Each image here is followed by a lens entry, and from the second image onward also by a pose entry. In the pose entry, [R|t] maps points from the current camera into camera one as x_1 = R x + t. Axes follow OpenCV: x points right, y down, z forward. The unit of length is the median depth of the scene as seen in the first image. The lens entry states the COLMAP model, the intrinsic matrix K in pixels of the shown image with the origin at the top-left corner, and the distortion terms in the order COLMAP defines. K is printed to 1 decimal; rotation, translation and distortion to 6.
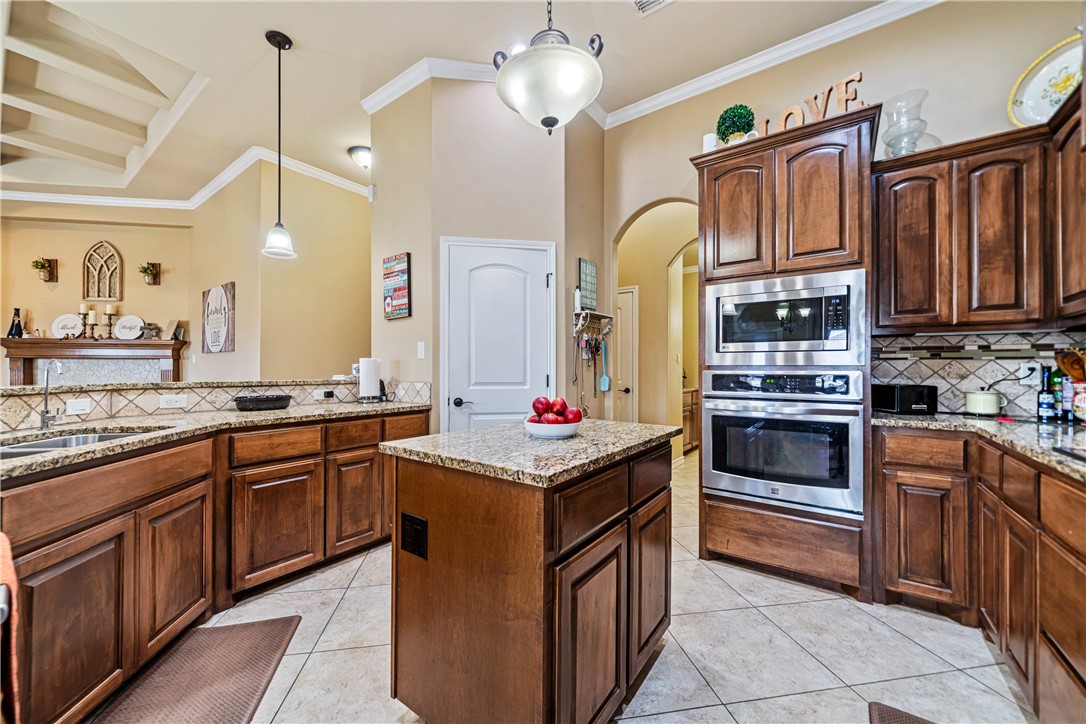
lens RADIAL K [[392.3, 0, 542.6], [0, 392.3, 367.8], [0, 0, 1]] dist [-0.004918, 0.000558]
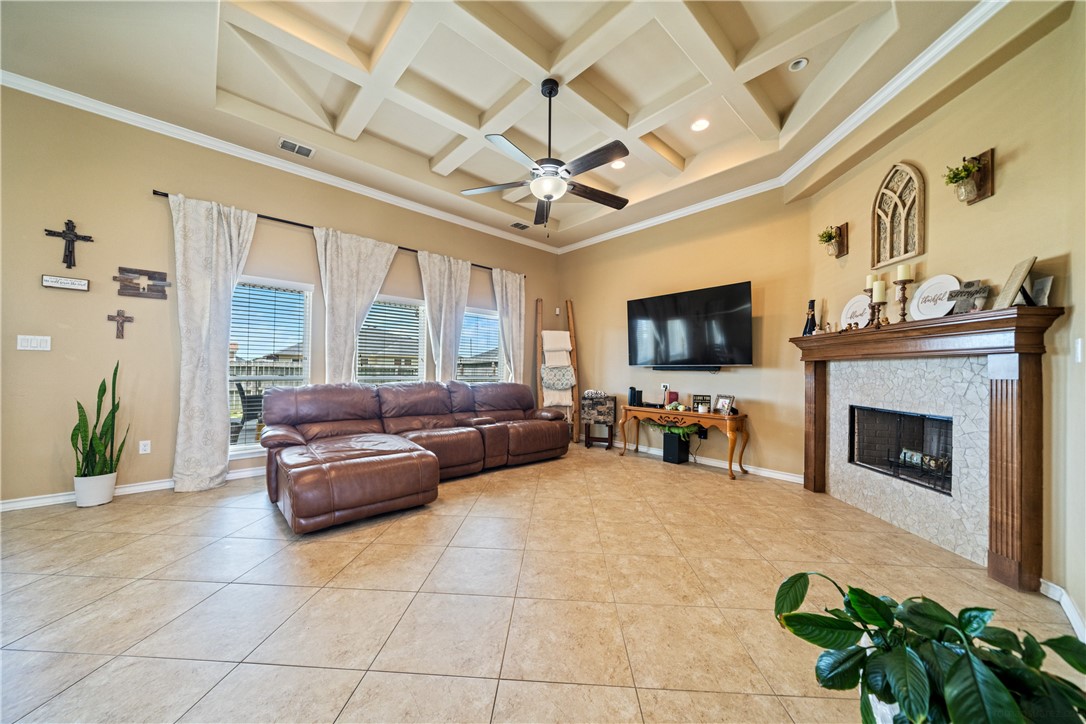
lens RADIAL K [[374.4, 0, 542.1], [0, 374.4, 366.4], [0, 0, 1]] dist [-0.003301, -0.000087]
pose [[-0.211554, -0.013345, -0.977275, -0.453559], [-0.006643, 0.999903, -0.012216, -0.001662], [0.977344, 0.003908, -0.211622, 0.588693]]
